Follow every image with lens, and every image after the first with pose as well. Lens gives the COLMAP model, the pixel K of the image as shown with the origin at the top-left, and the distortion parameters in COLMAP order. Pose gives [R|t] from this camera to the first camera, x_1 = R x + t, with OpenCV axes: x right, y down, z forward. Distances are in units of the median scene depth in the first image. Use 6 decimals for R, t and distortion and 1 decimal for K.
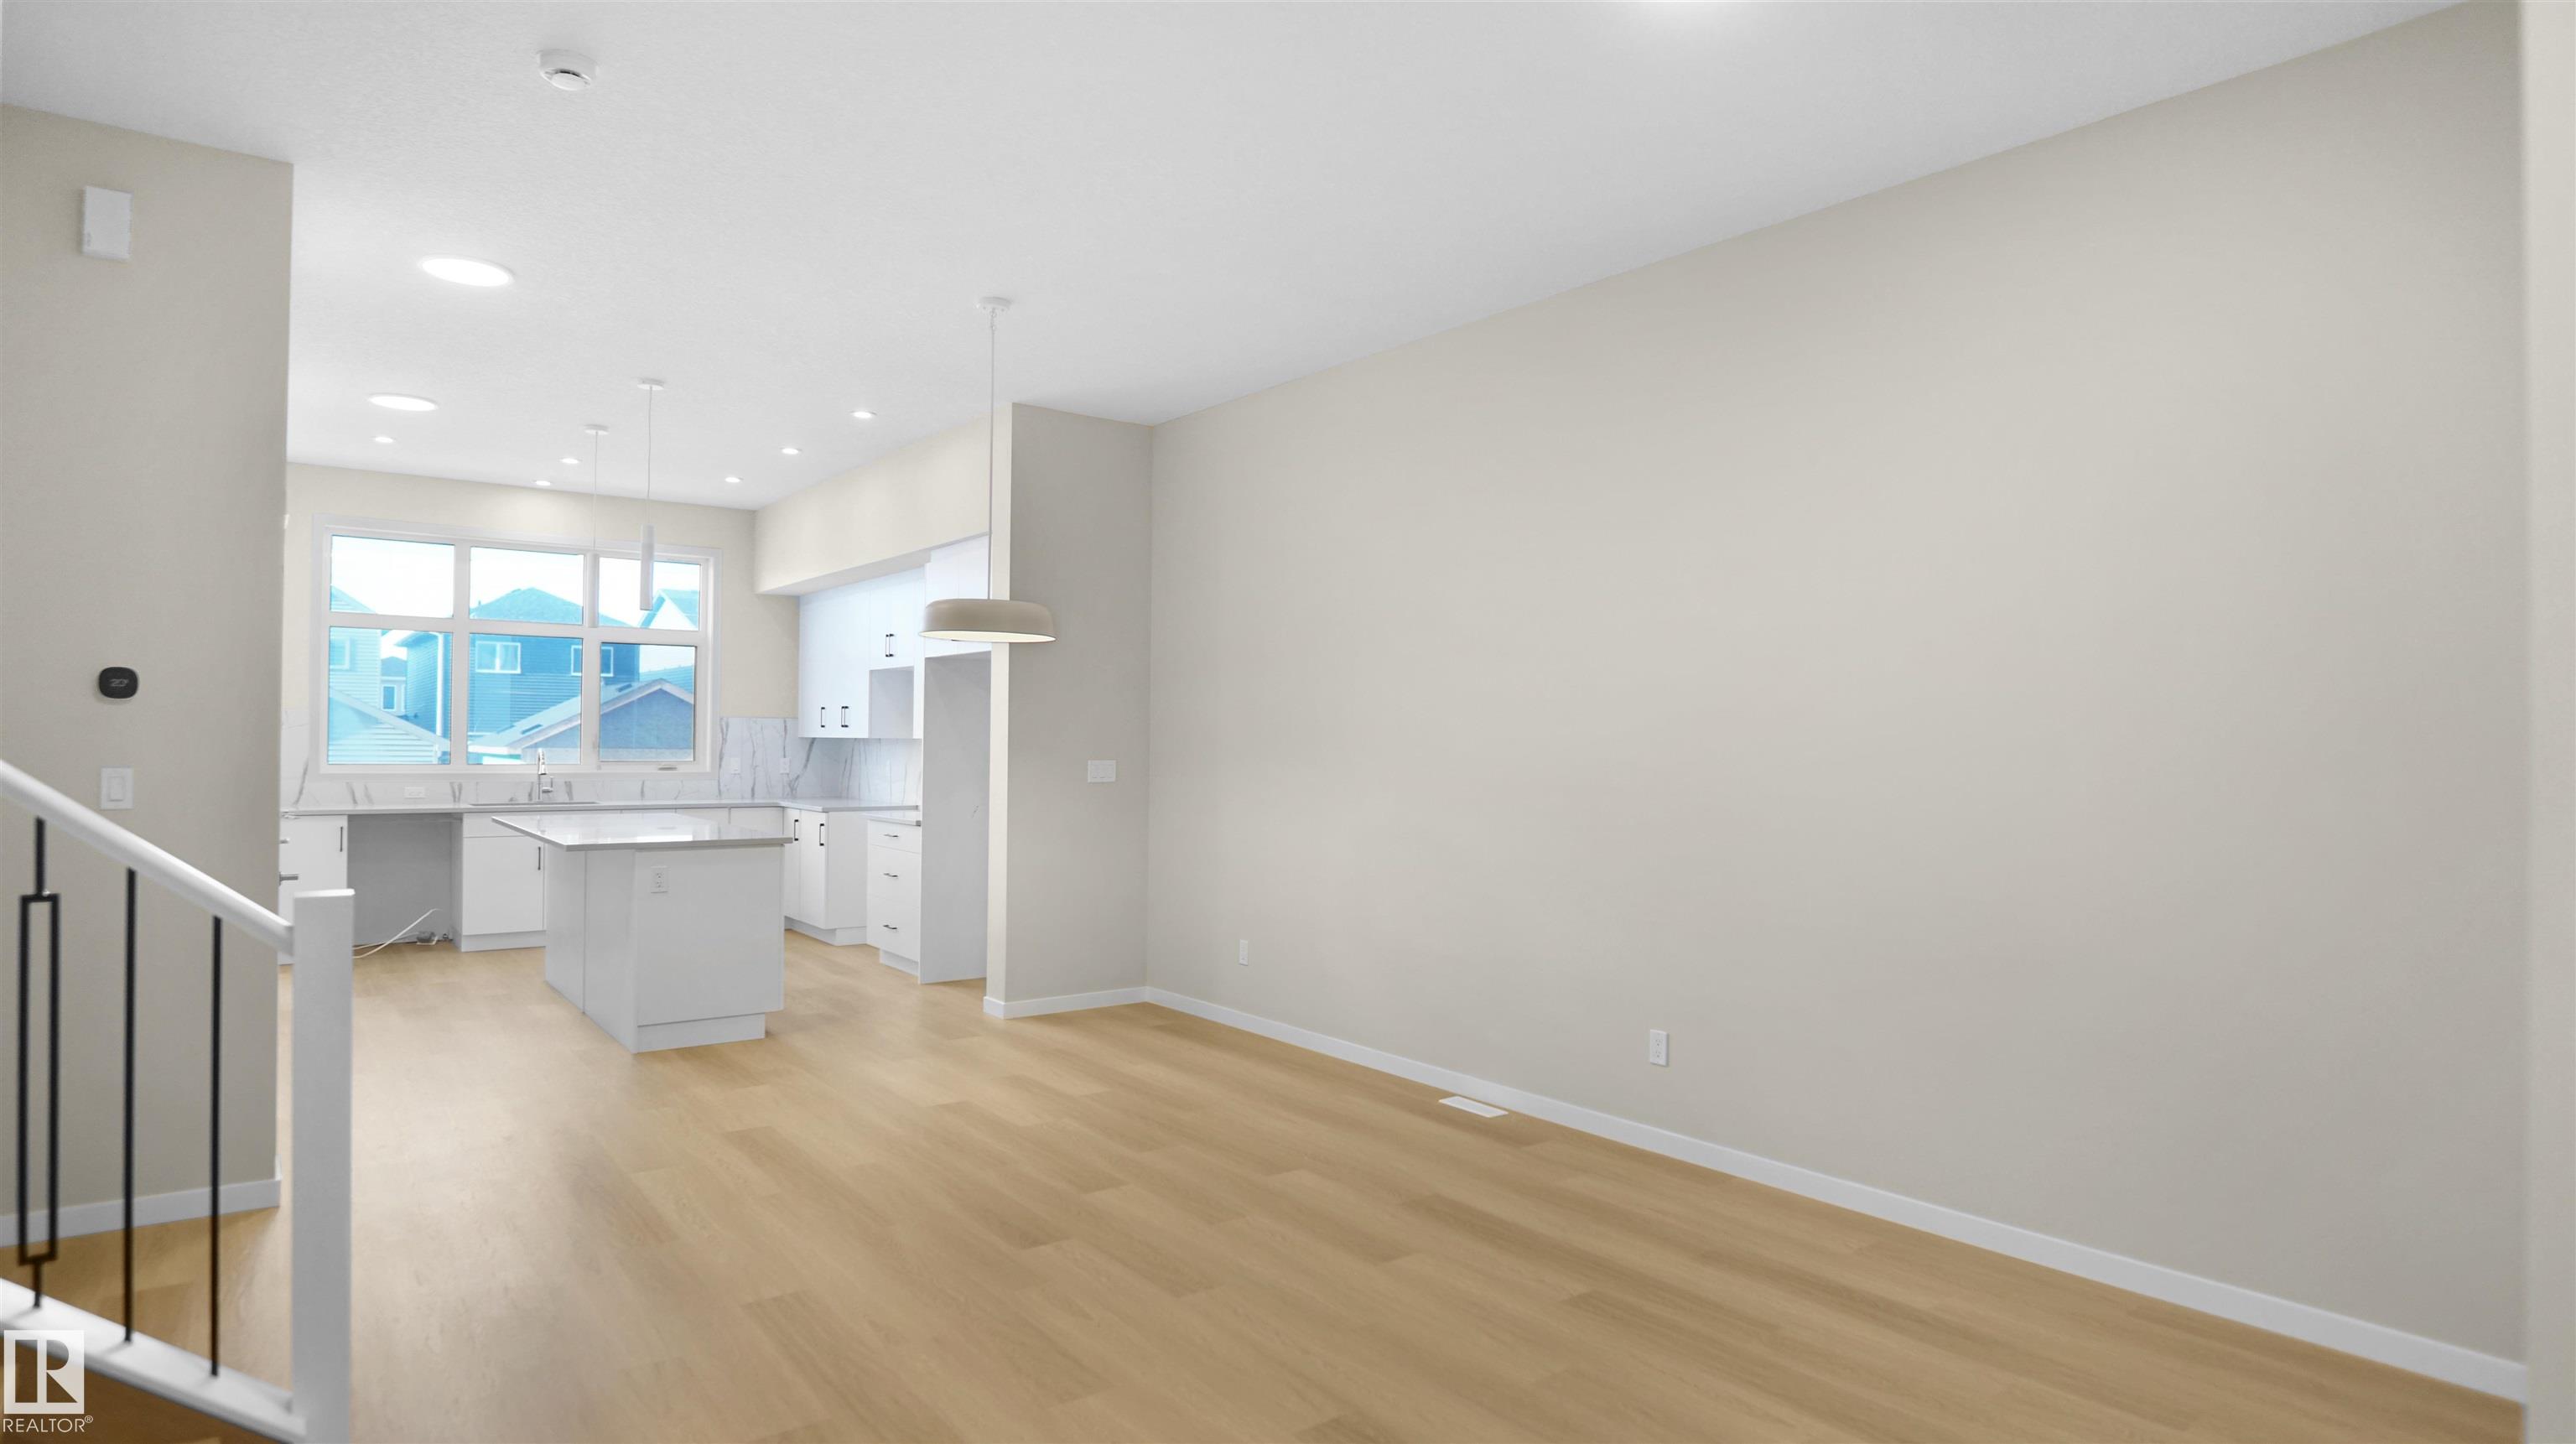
lens RADIAL K [[1386.4, 0, 1304.2], [0, 1386.4, 724.3], [0, 0, 1]] dist [-0.002147, 0.002783]
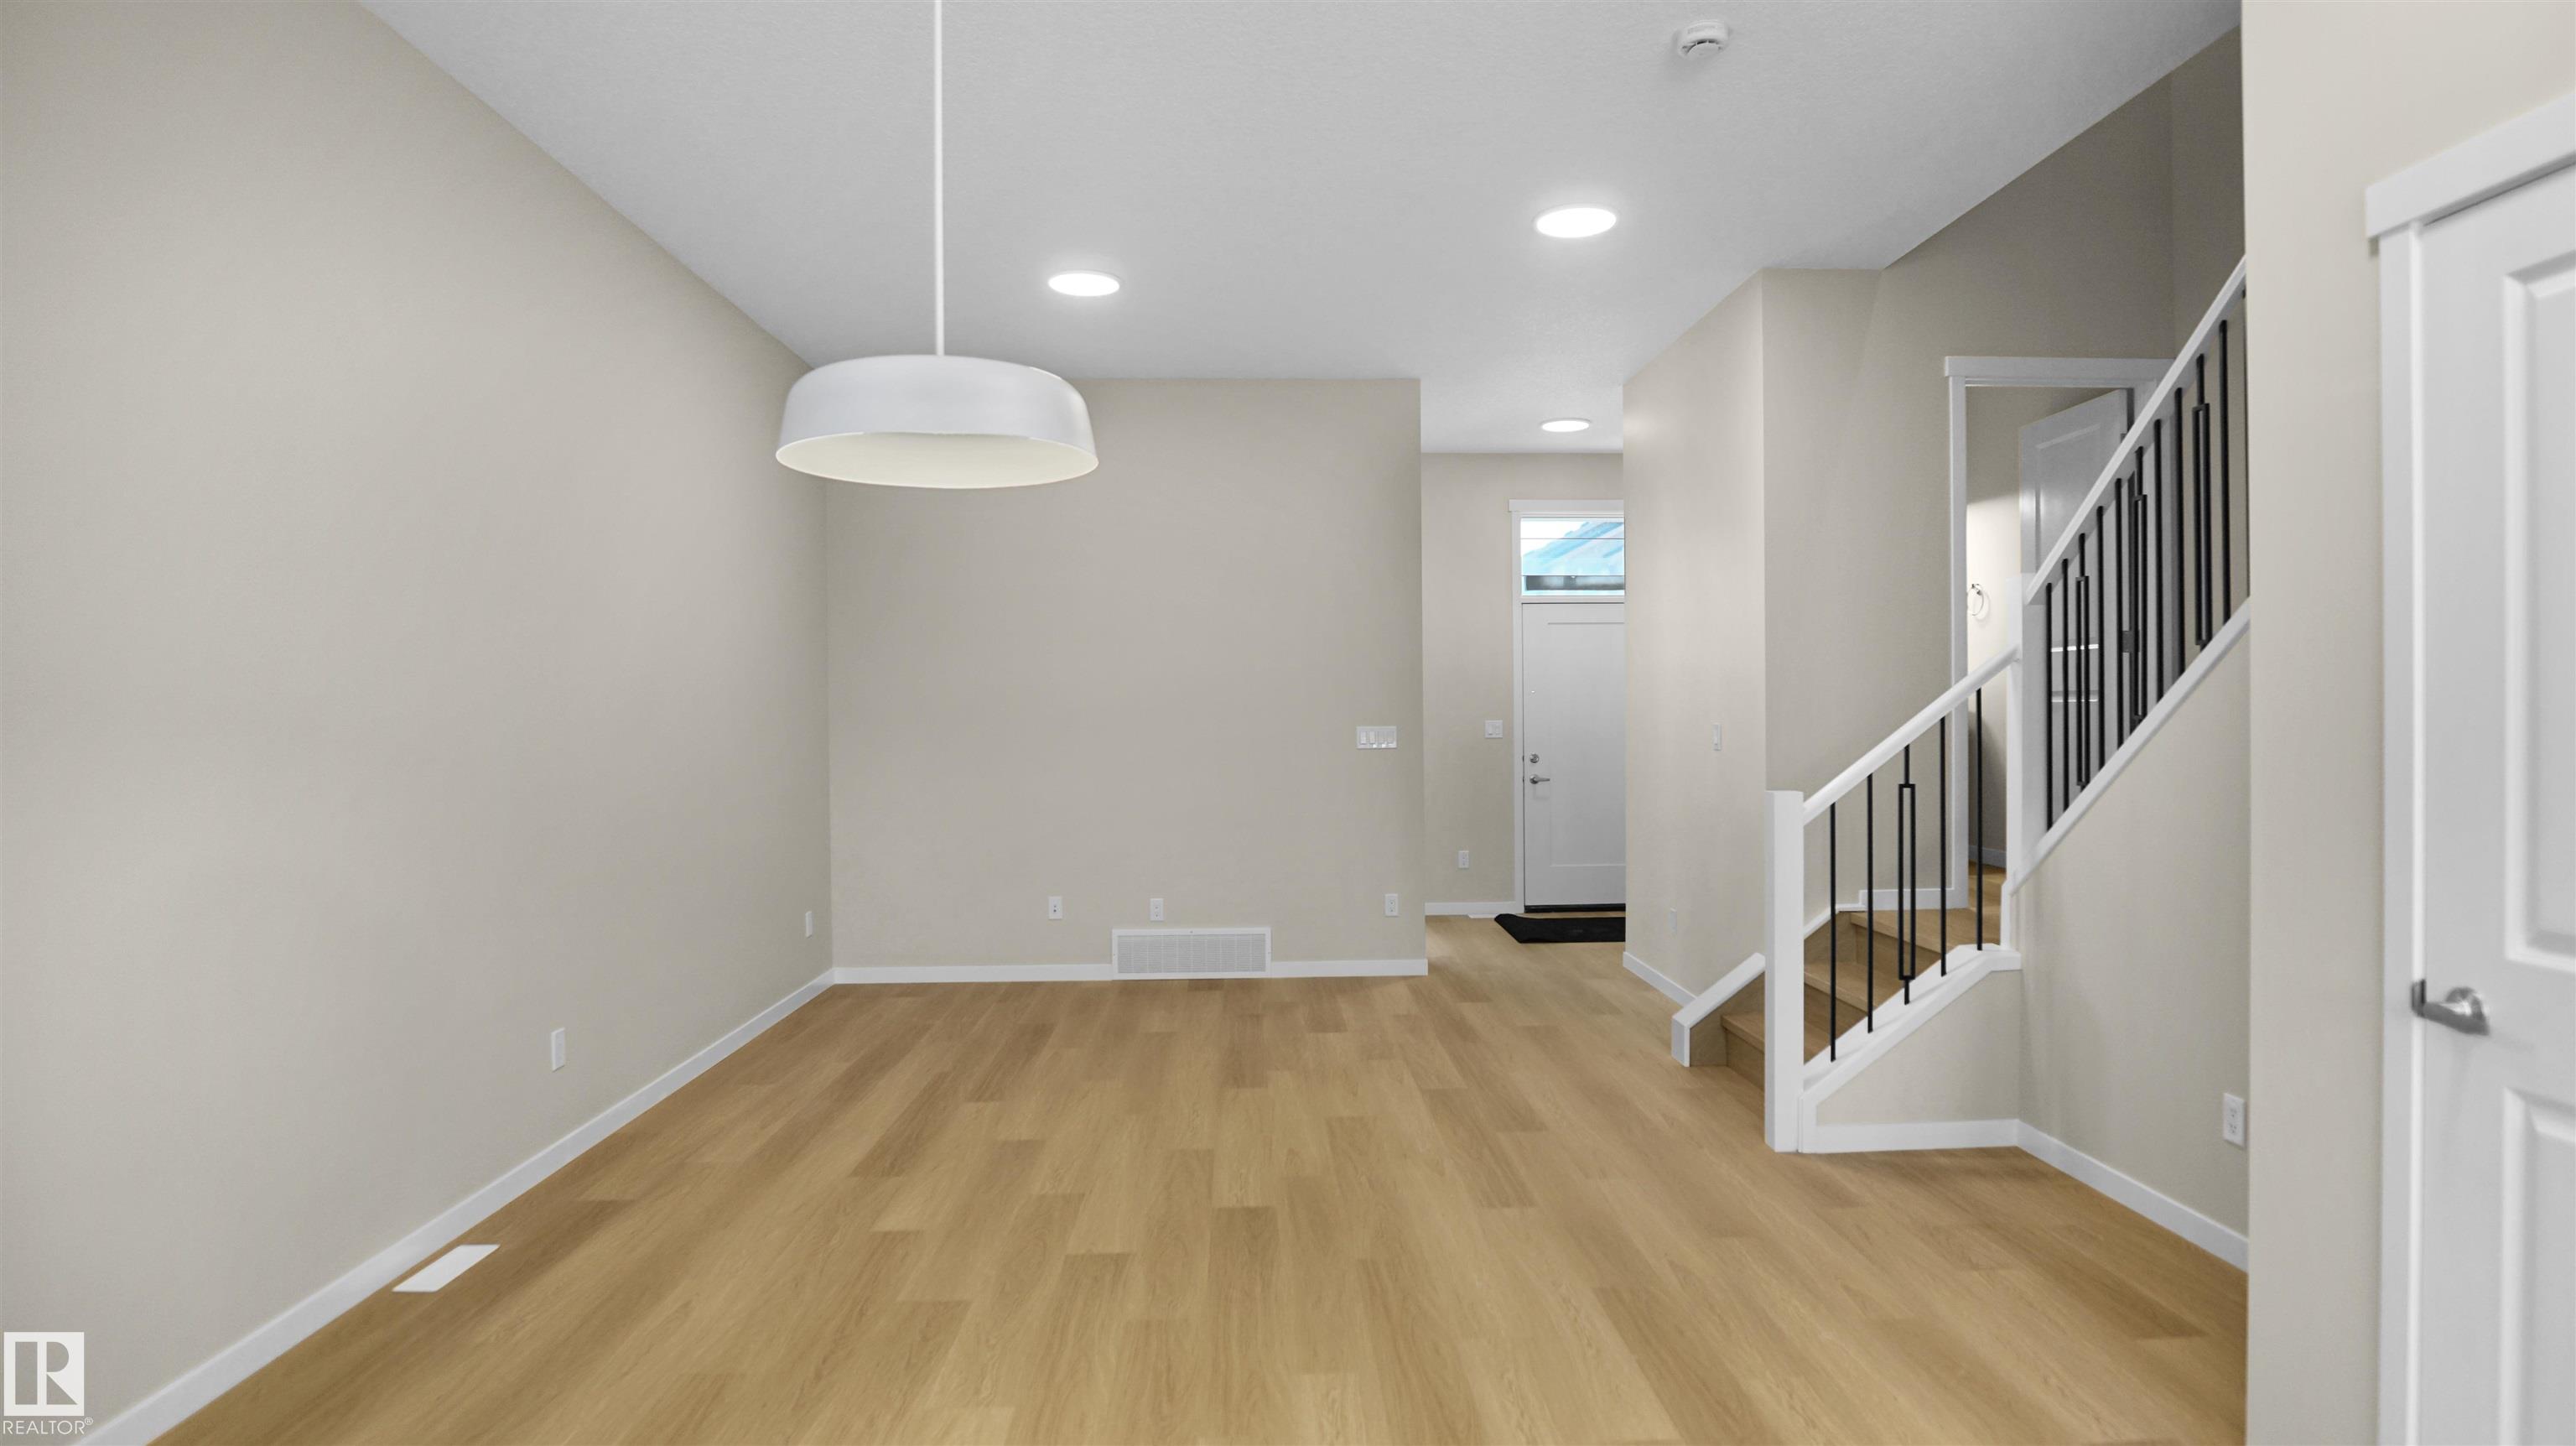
lens RADIAL K [[1386.6, 0, 1294.9], [0, 1386.6, 720.2], [0, 0, 1]] dist [-0.002147, 0.002783]
pose [[-0.814384, -0.003055, 0.580318, -0.412157], [-0.005115, 0.999985, -0.001914, 0.015002], [-0.580304, -0.004527, -0.814388, 0.934152]]
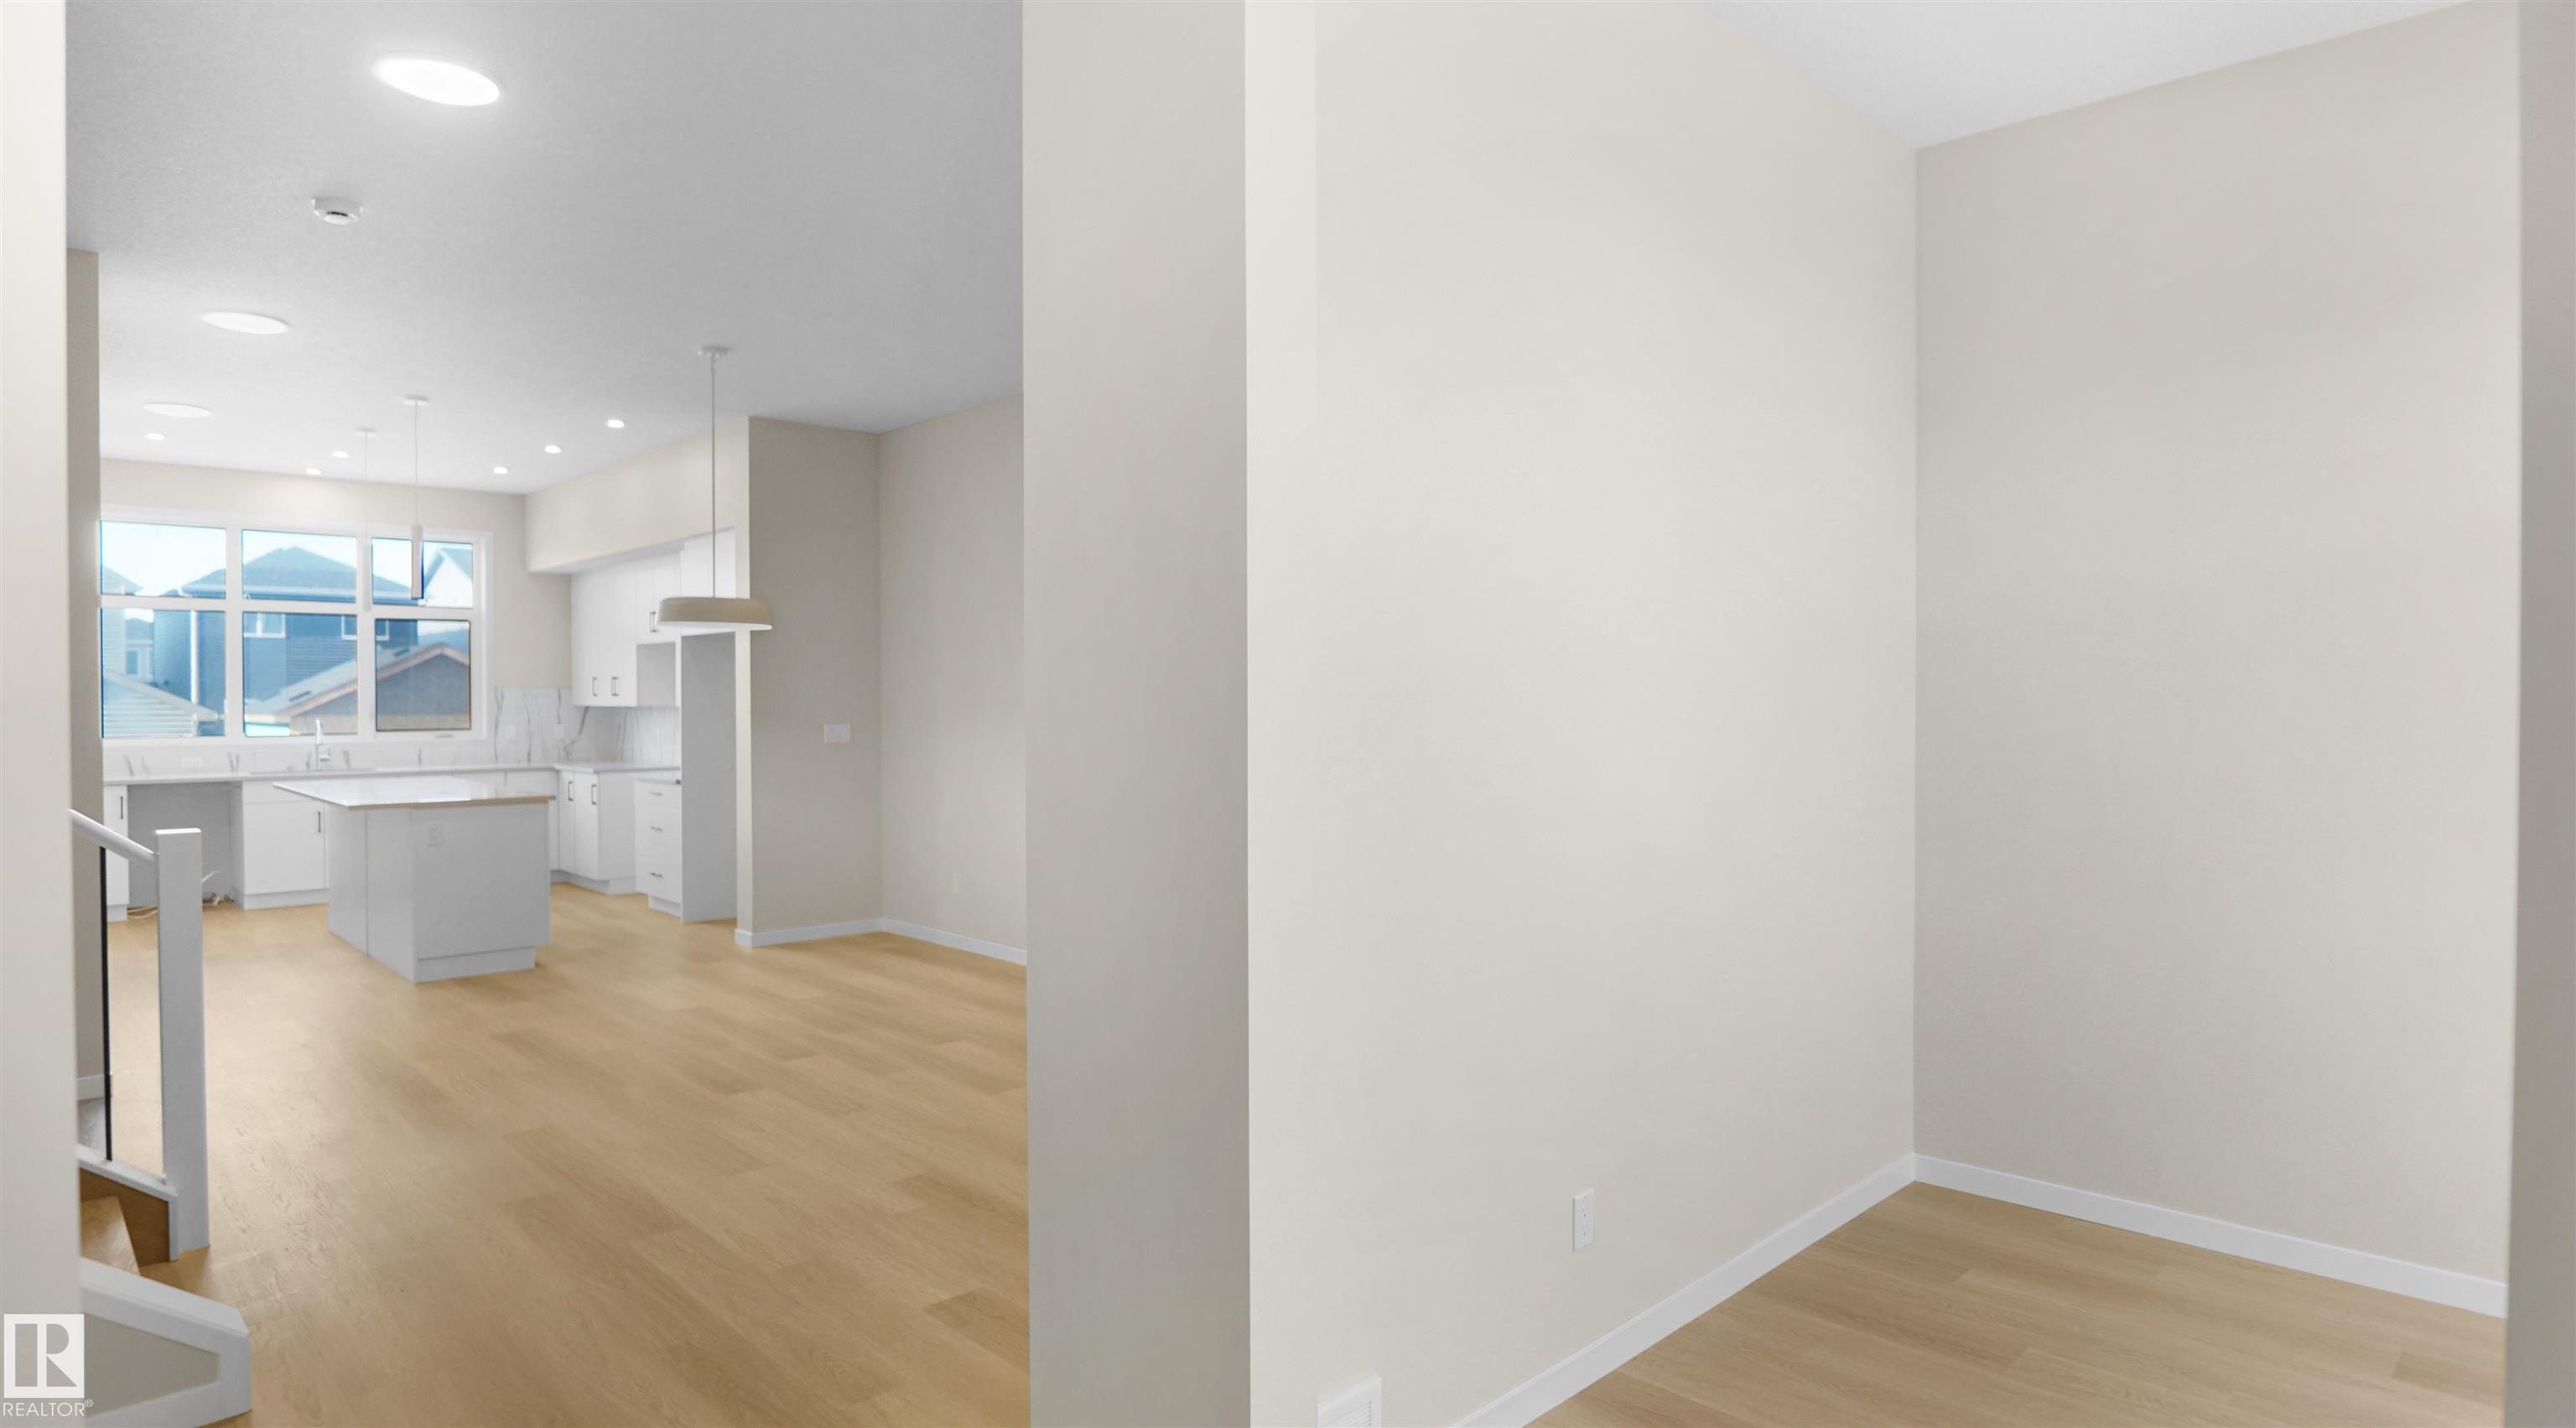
lens RADIAL K [[1386.4, 0, 1281.9], [0, 1386.4, 708.5], [0, 0, 1]] dist [-0.002147, 0.002783]
pose [[0.993994, -0.014390, 0.108485, 0.098552], [0.011951, 0.999662, 0.023098, -0.009474], [-0.108780, -0.021662, 0.993830, -0.194580]]
